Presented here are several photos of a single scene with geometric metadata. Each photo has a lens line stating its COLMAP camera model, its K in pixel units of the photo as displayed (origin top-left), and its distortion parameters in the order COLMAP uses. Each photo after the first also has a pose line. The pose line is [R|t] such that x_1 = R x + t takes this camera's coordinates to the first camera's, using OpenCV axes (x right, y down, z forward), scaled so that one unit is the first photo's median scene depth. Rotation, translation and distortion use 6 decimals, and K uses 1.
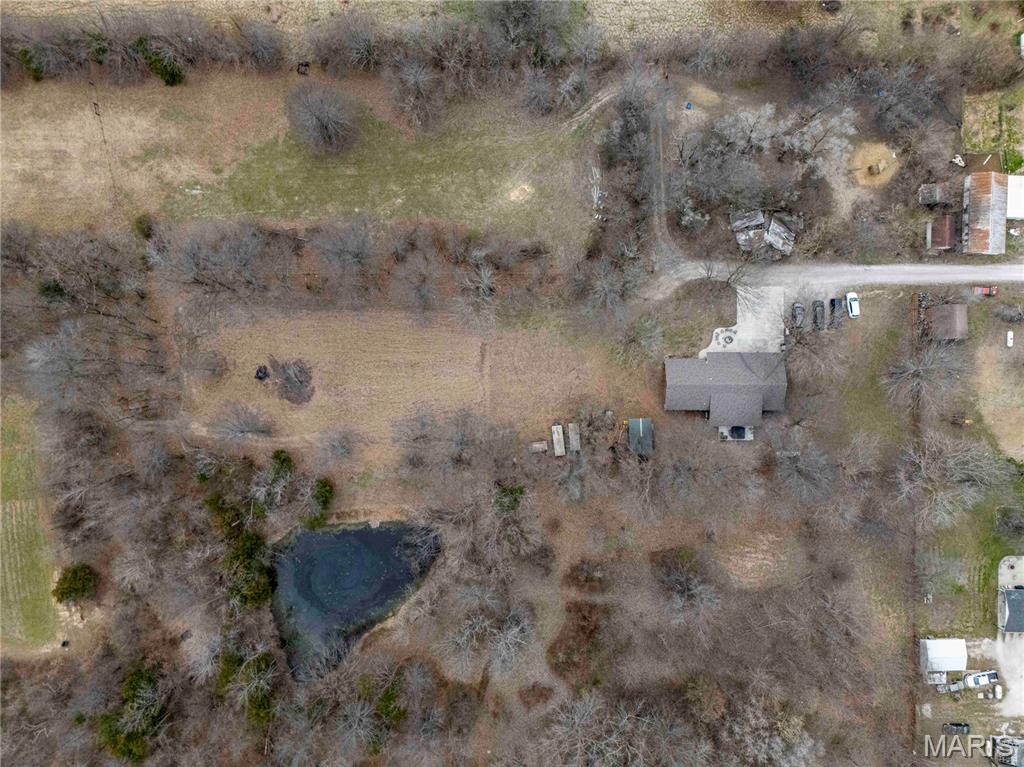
lens RADIAL K [[751.3, 0, 513.8], [0, 751.3, 384.3], [0, 0, 1]] dist [0.060704, -0.043921]
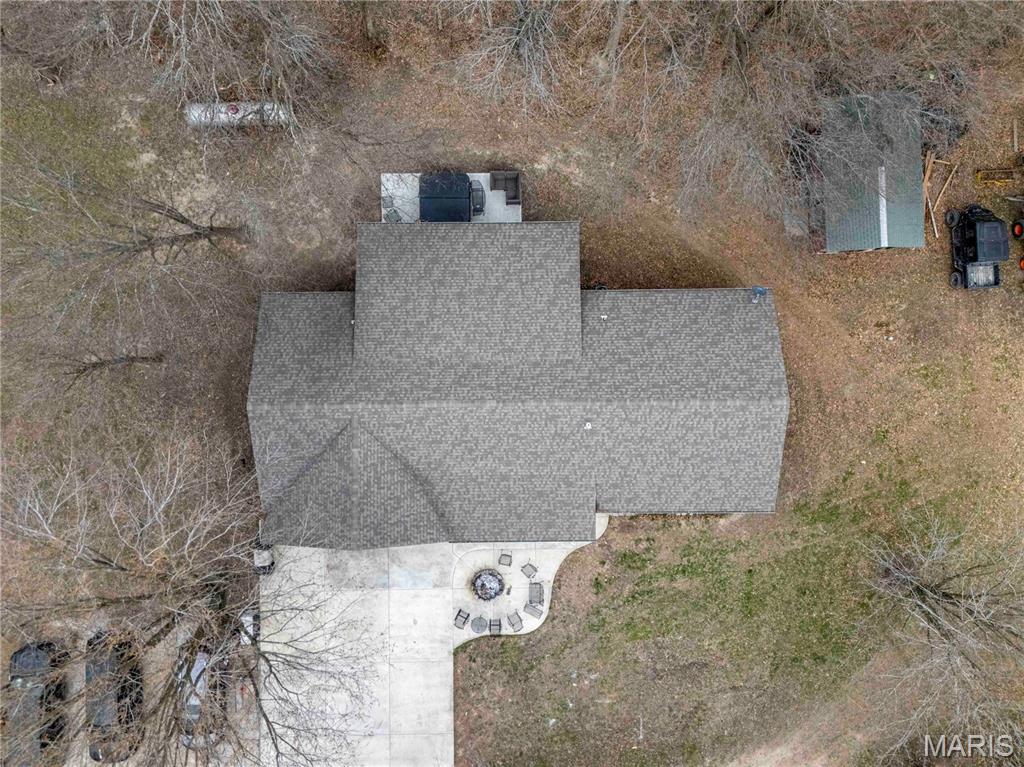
lens RADIAL K [[751.3, 0, 513.9], [0, 751.3, 384.0], [0, 0, 1]] dist [0.060704, -0.043921]
pose [[-0.999782, 0.011299, -0.017554, 0.279710], [-0.011479, -0.999882, 0.010175, 0.003061], [-0.017437, 0.010374, 0.999794, 0.758260]]
